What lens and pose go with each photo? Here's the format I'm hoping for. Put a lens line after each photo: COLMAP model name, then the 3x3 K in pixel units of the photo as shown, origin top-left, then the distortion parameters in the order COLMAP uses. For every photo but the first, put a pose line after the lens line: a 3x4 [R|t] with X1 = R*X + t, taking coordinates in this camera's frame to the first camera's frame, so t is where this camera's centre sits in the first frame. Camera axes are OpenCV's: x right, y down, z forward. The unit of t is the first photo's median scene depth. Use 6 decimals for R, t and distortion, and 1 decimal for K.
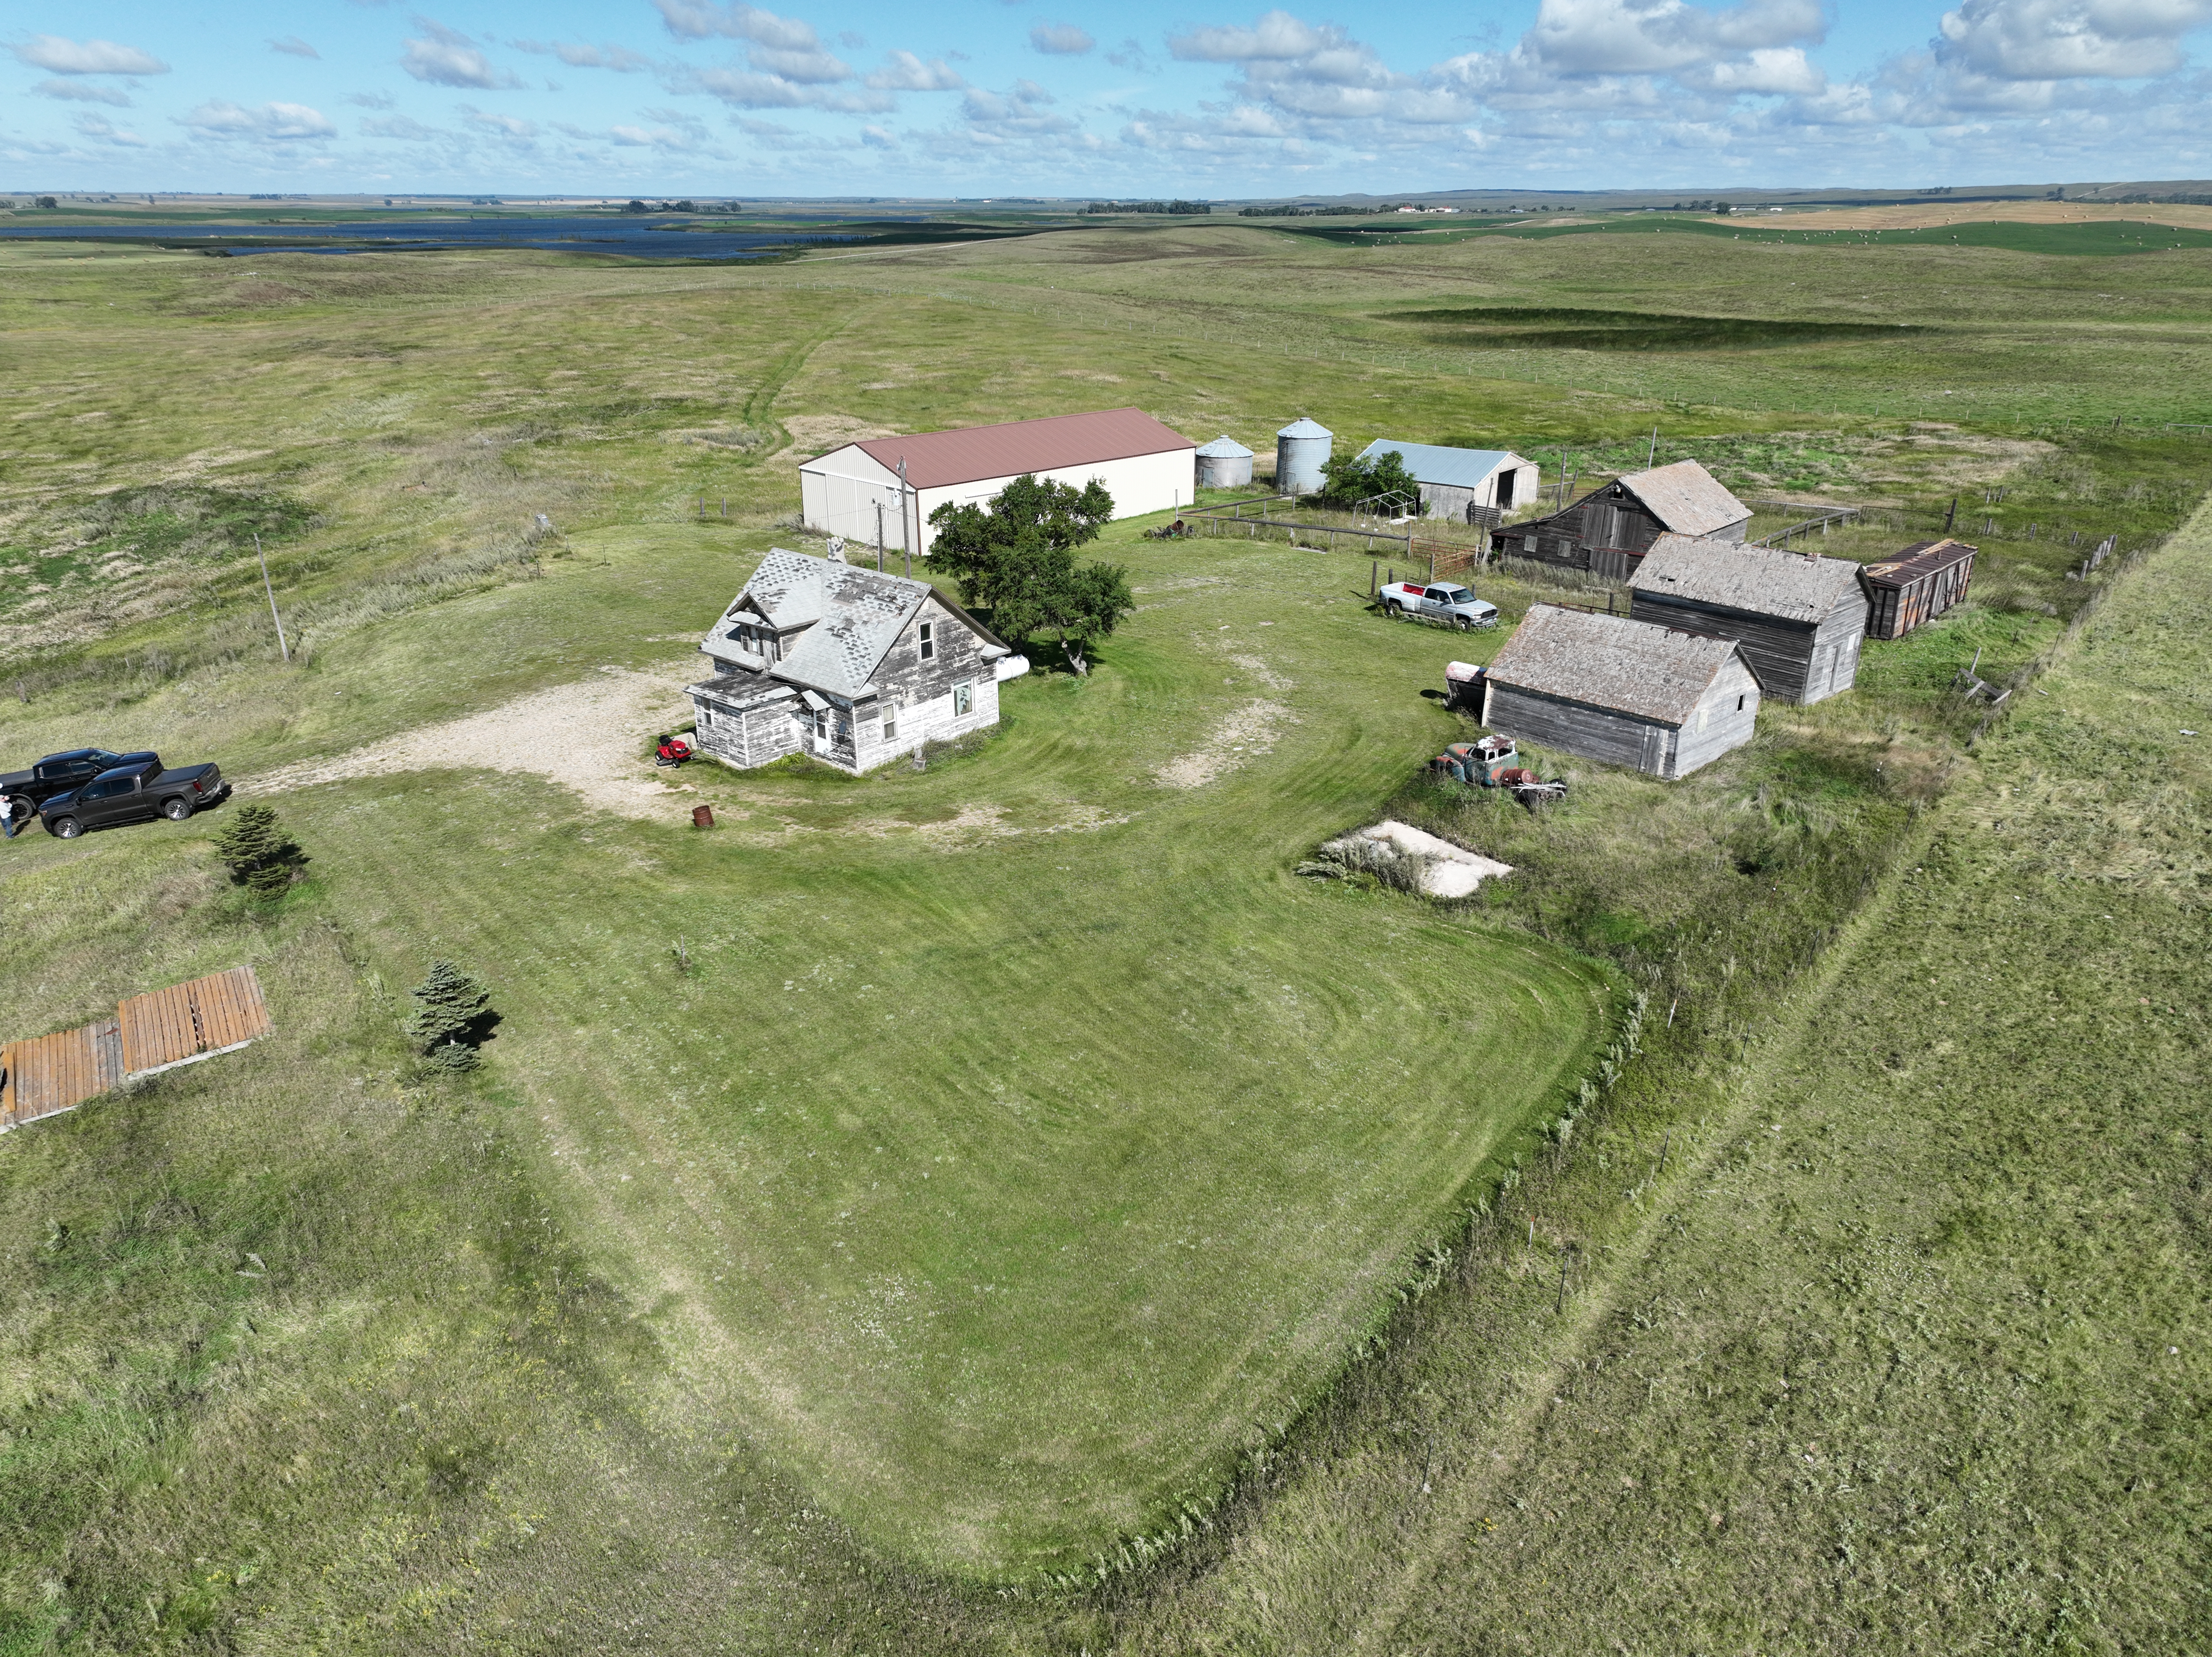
lens RADIAL K [[1553.2, 0, 1115.3], [0, 1553.2, 823.1], [0, 0, 1]] dist [0.001394, 0.008965]
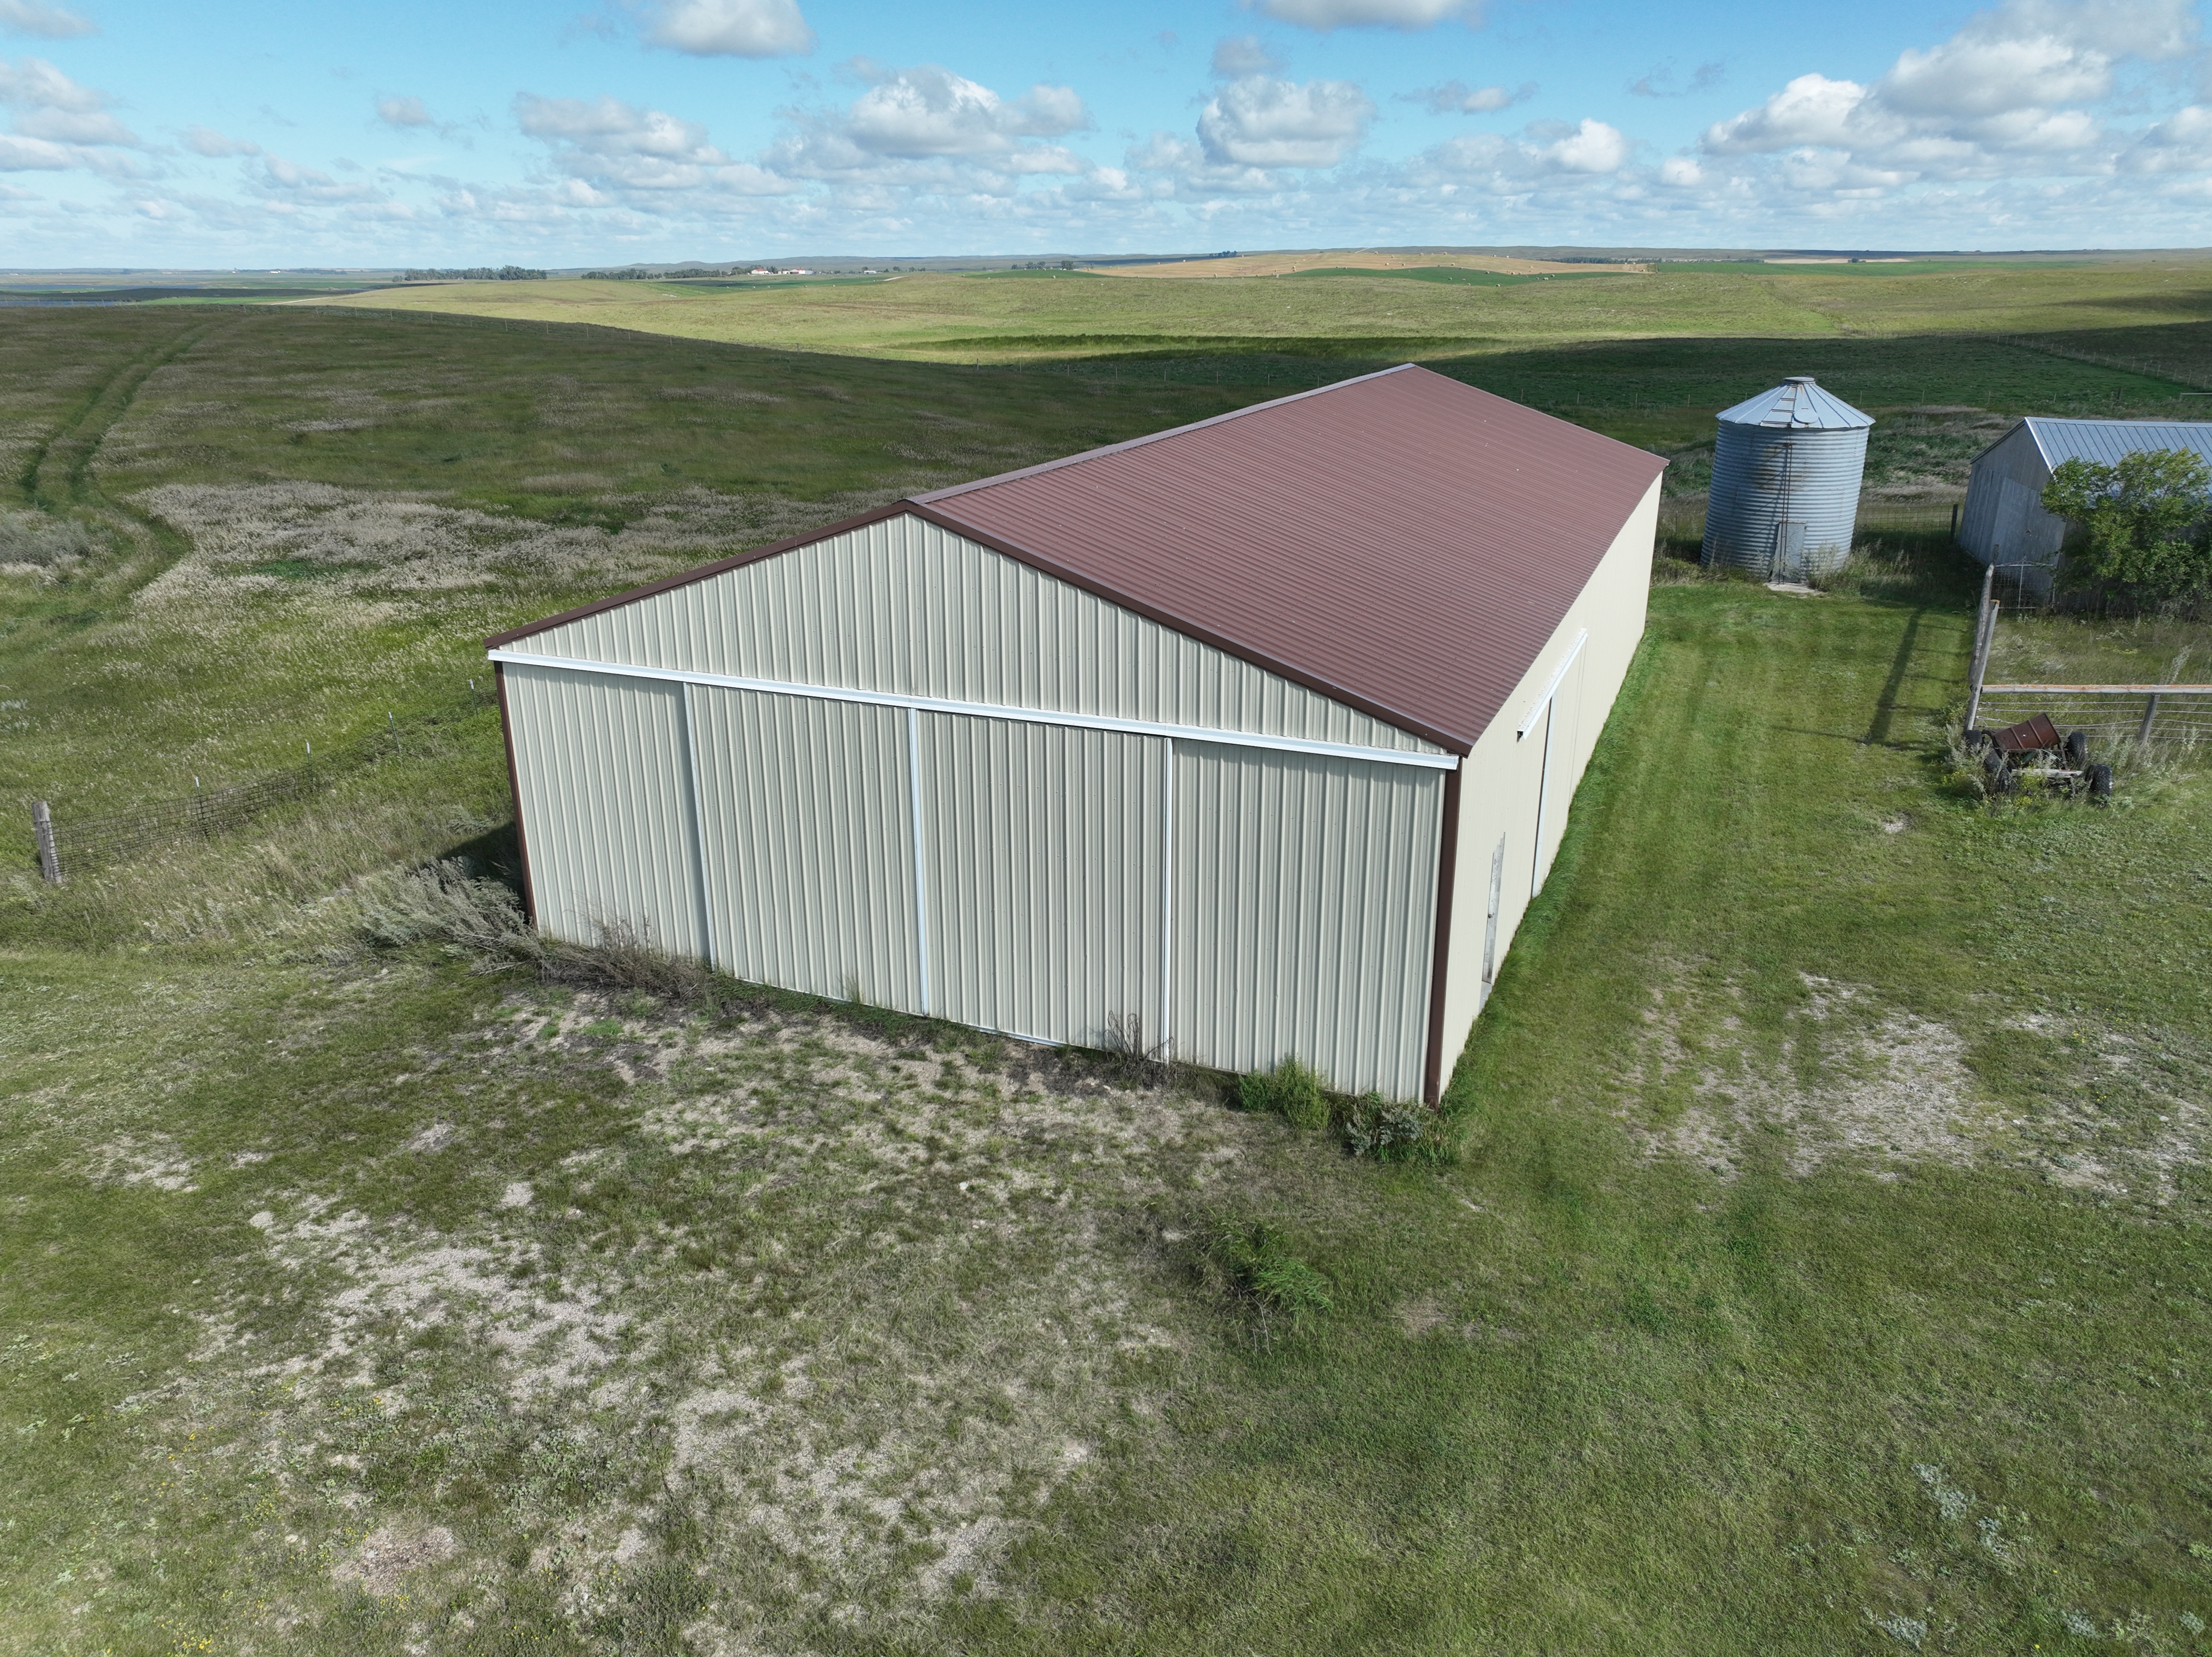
lens RADIAL K [[1553.2, 0, 1095.5], [0, 1553.2, 836.4], [0, 0, 1]] dist [0.001394, 0.008965]
pose [[0.926184, -0.139008, 0.350514, -0.345389], [0.150019, 0.988674, -0.004314, -0.328302], [-0.345944, 0.056579, 0.936548, 1.338437]]
